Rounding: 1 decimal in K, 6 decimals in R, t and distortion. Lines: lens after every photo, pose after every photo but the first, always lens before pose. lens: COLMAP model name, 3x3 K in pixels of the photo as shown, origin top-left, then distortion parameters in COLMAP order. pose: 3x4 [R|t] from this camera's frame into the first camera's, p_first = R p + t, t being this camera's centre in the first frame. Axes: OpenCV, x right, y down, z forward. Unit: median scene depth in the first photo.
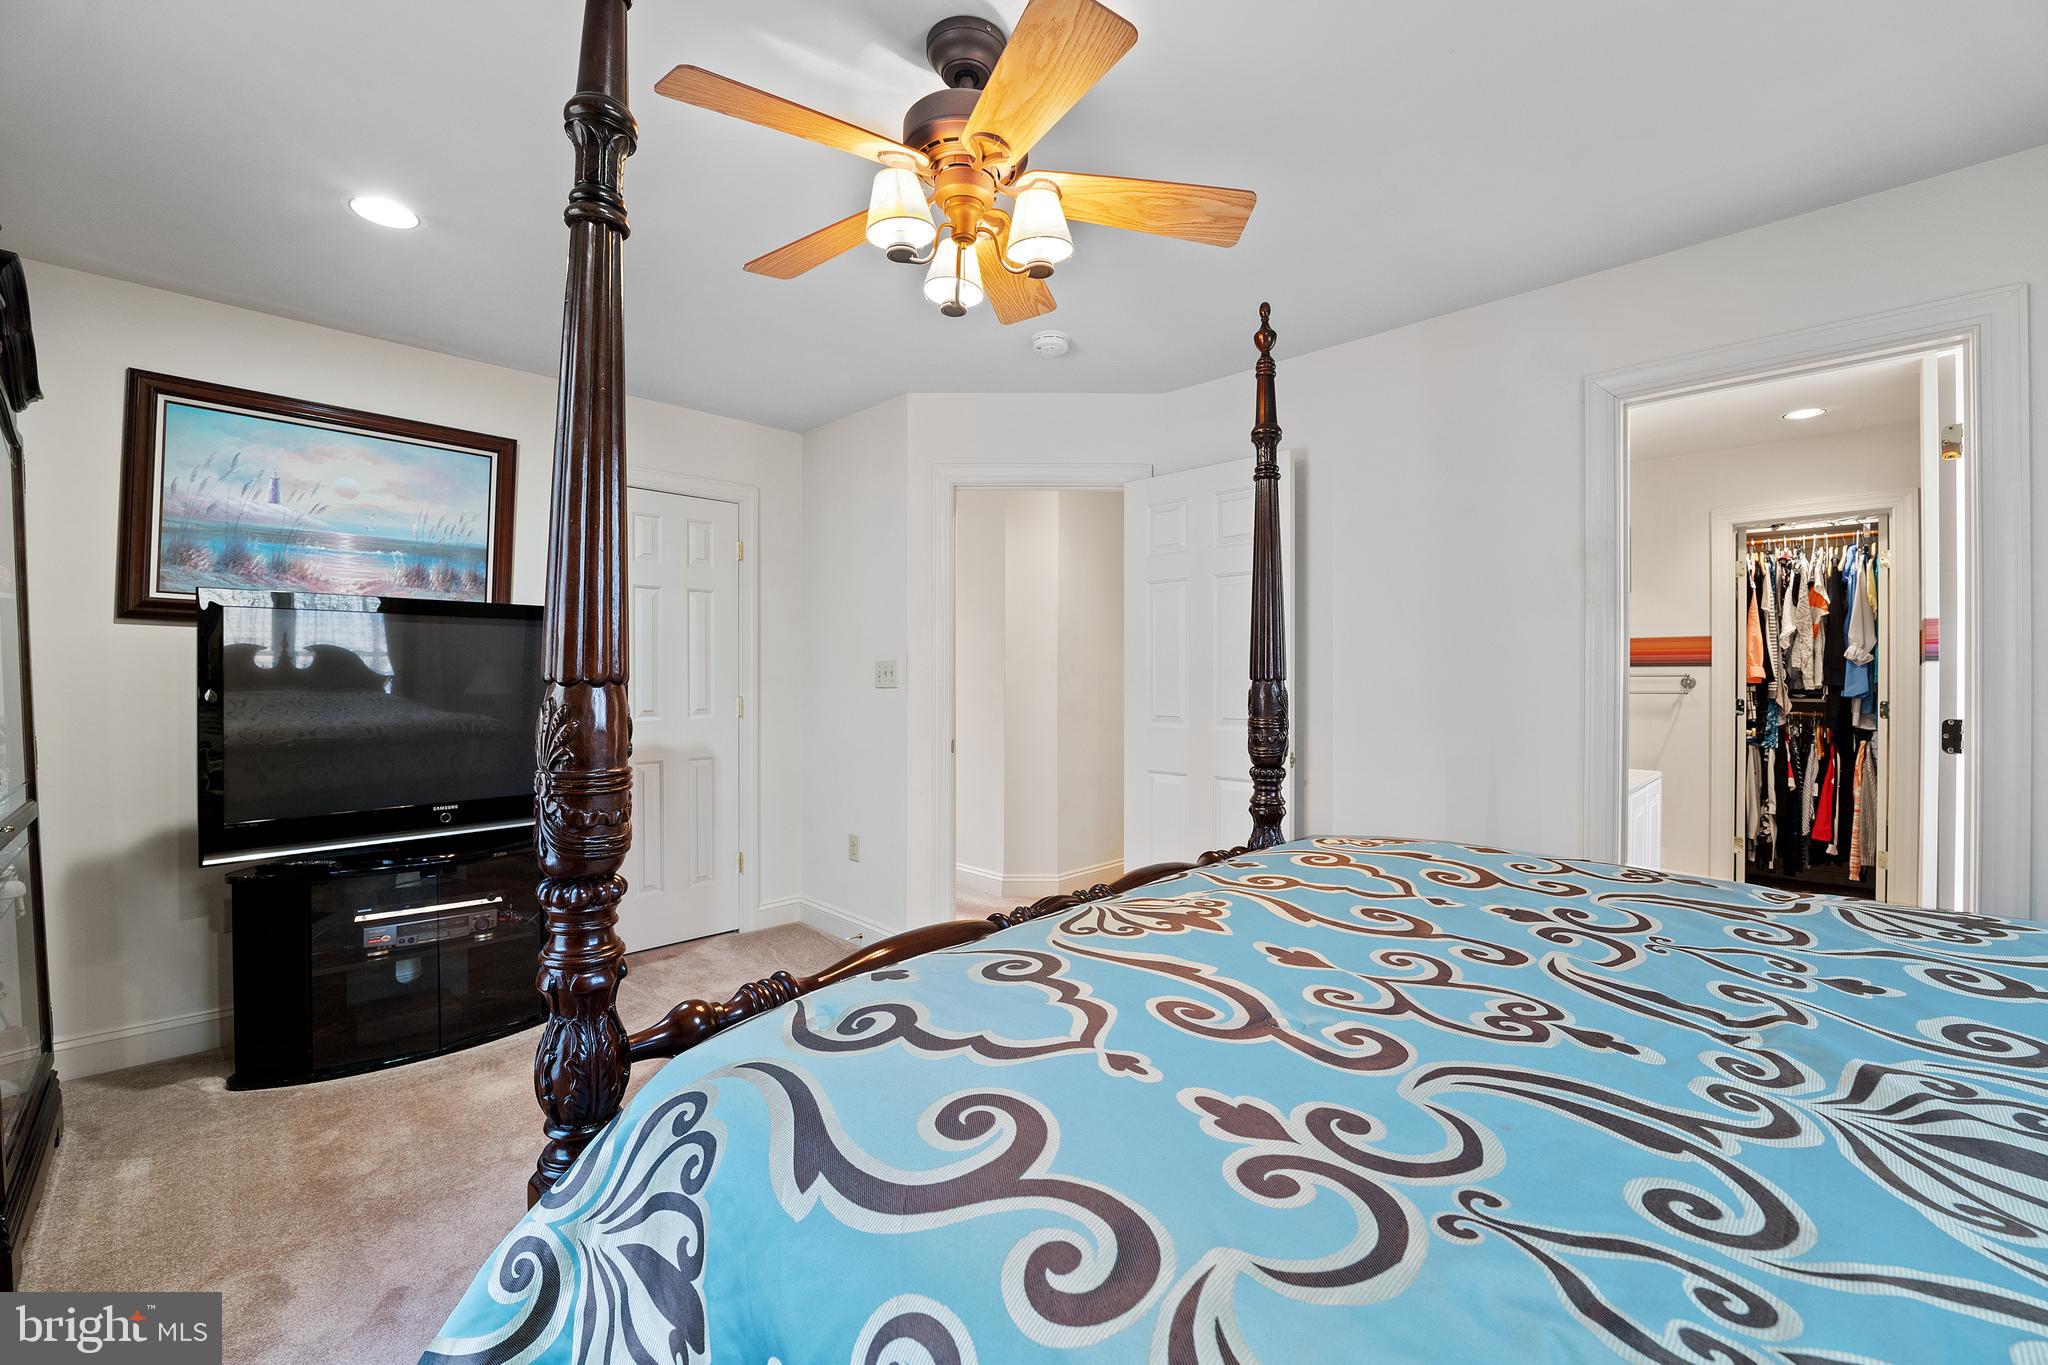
lens RADIAL K [[837.1, 0, 1020.2], [0, 837.1, 673.2], [0, 0, 1]] dist [-0.028743, 0.004047]
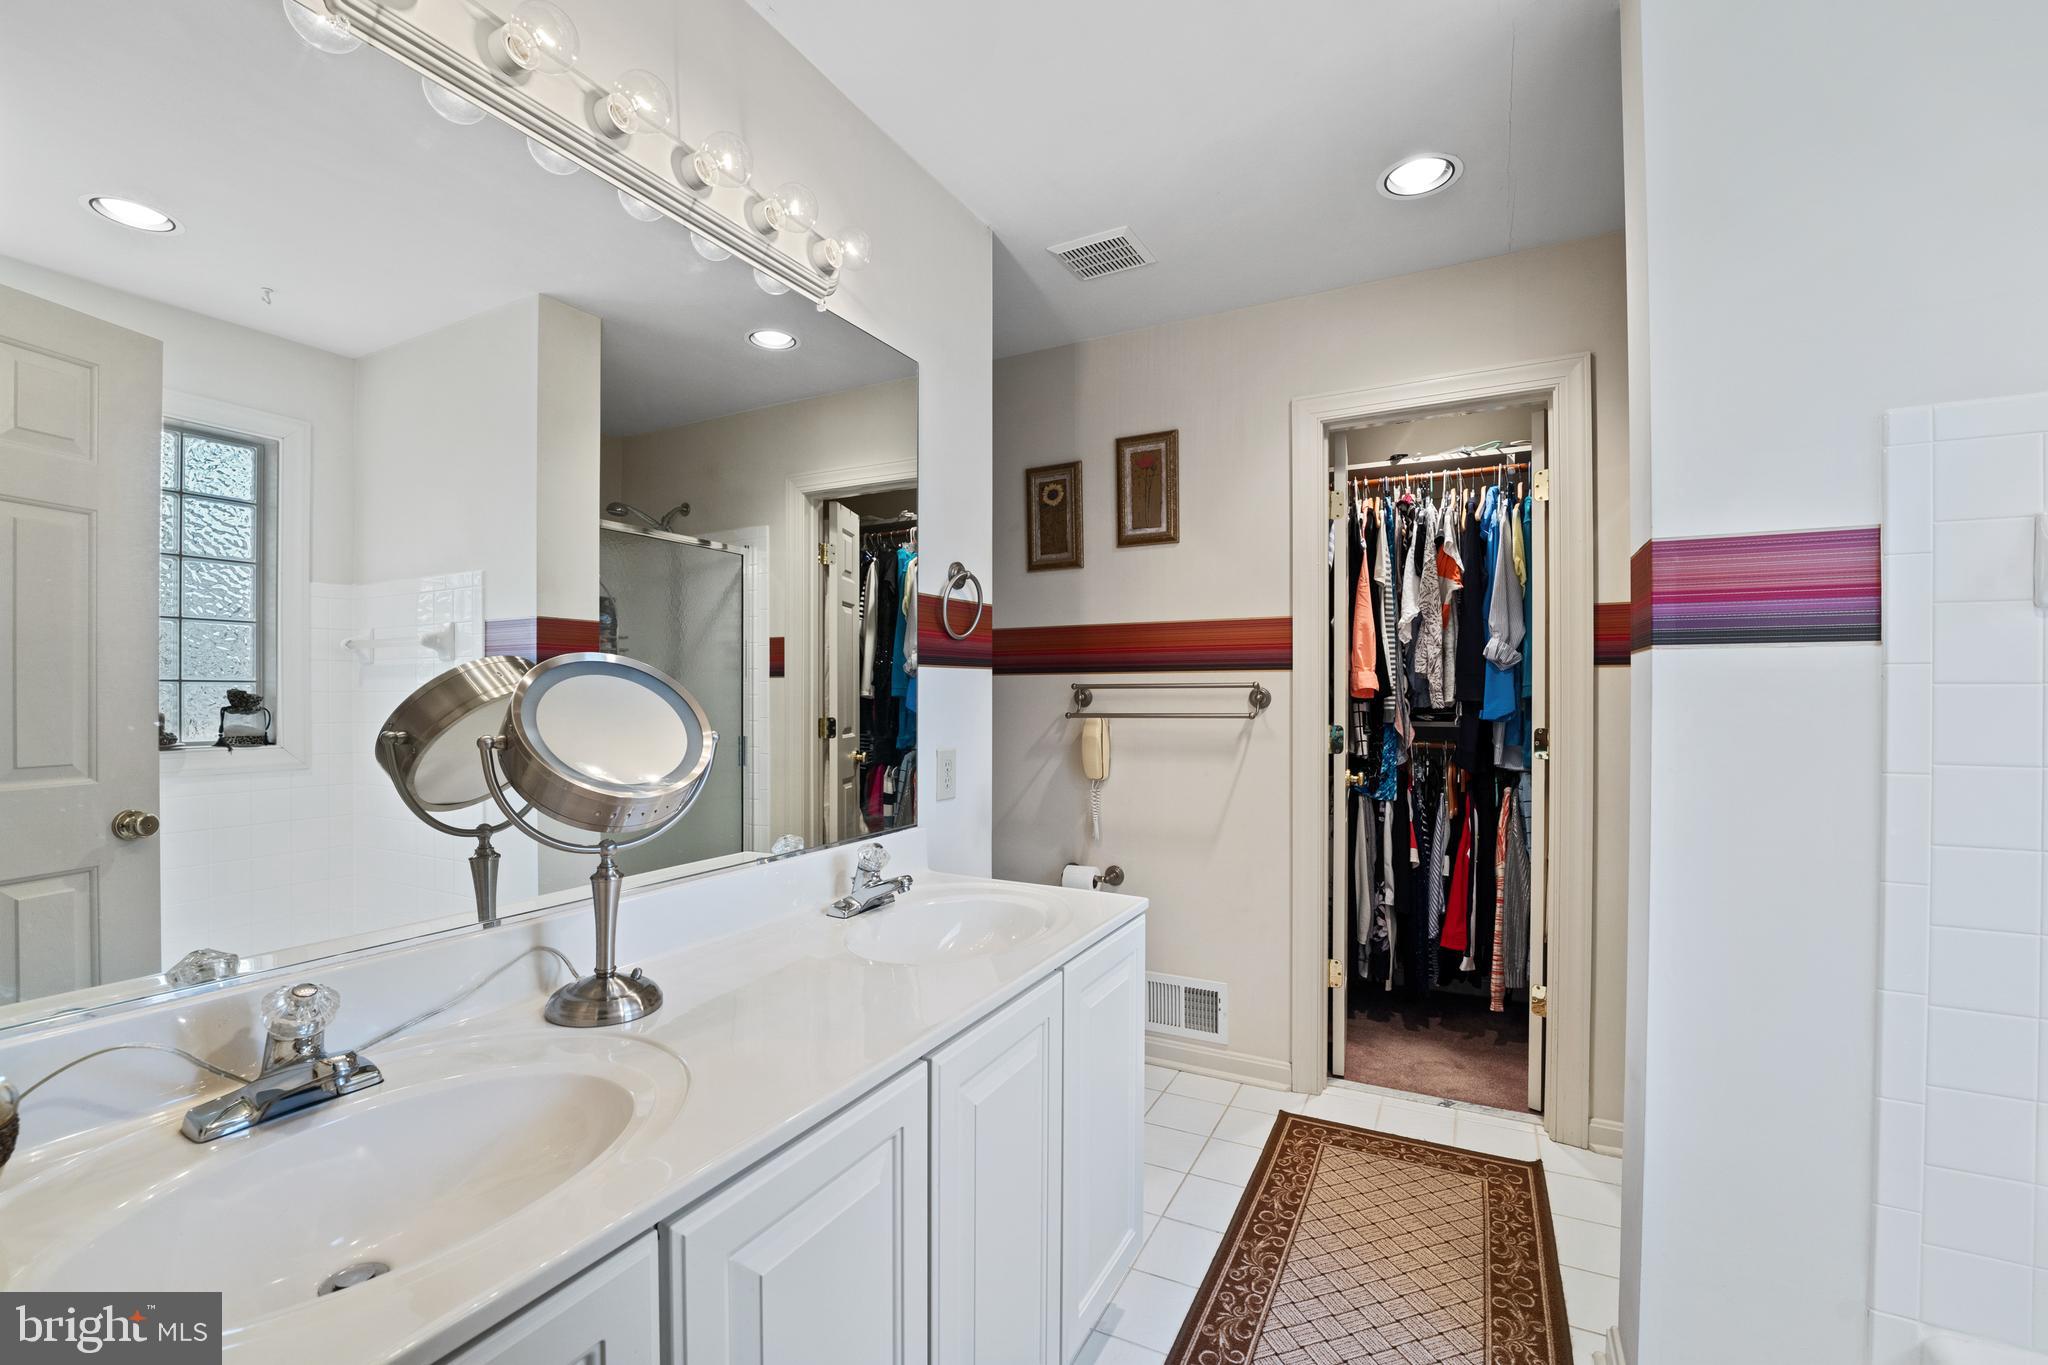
lens RADIAL K [[837.1, 0, 1020.2], [0, 837.1, 673.2], [0, 0, 1]] dist [-0.028743, 0.004047]
pose [[0.959622, 0.007537, 0.281192, 0.471809], [-0.004223, 0.999914, -0.012391, 0.002153], [-0.281262, 0.010703, 0.959571, 0.471162]]
